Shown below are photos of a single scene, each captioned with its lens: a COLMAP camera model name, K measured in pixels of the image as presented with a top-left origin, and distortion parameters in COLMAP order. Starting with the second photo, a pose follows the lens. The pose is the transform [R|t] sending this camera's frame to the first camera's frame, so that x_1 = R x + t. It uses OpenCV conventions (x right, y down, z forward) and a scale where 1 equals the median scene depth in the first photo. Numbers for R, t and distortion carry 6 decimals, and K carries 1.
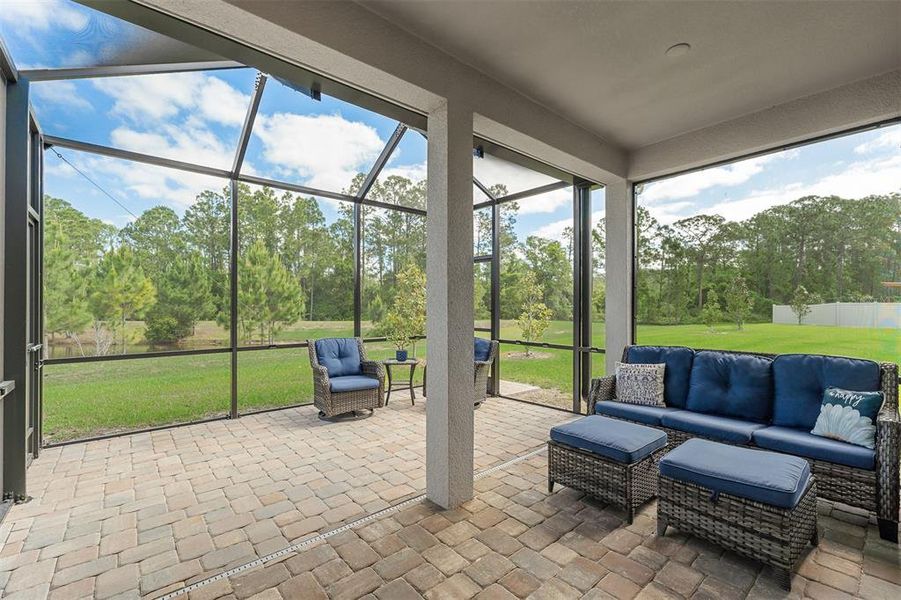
lens RADIAL K [[389.9, 0, 454.0], [0, 389.9, 299.9], [0, 0, 1]] dist [-0.000377, -0.000482]
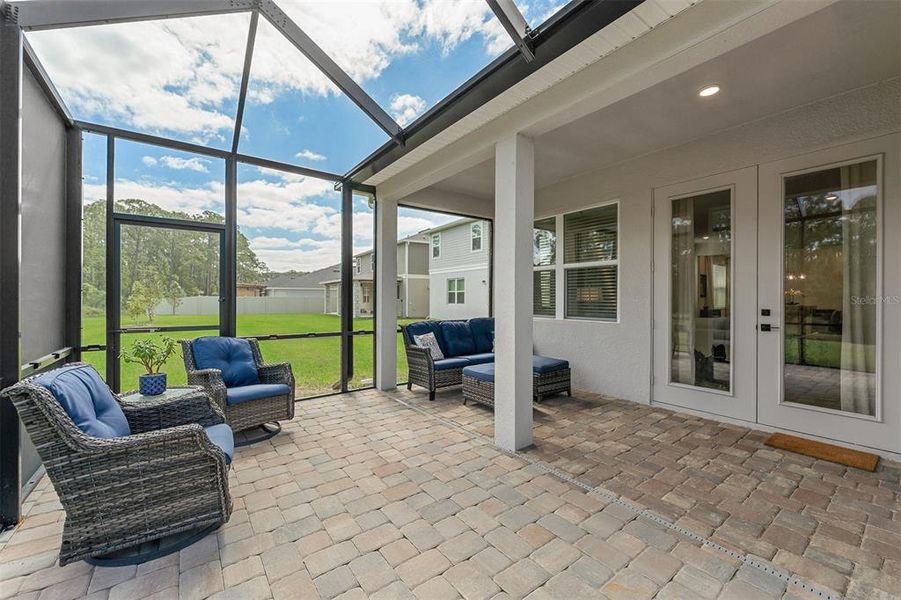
lens RADIAL K [[364.7, 0, 445.8], [0, 364.7, 298.6], [0, 0, 1]] dist [0.001608, 0.000065]
pose [[0.071323, 0.002890, 0.997449, -0.830416], [-0.014082, 0.999899, -0.001890, 0.029174], [-0.997354, -0.013911, 0.071356, 0.781425]]
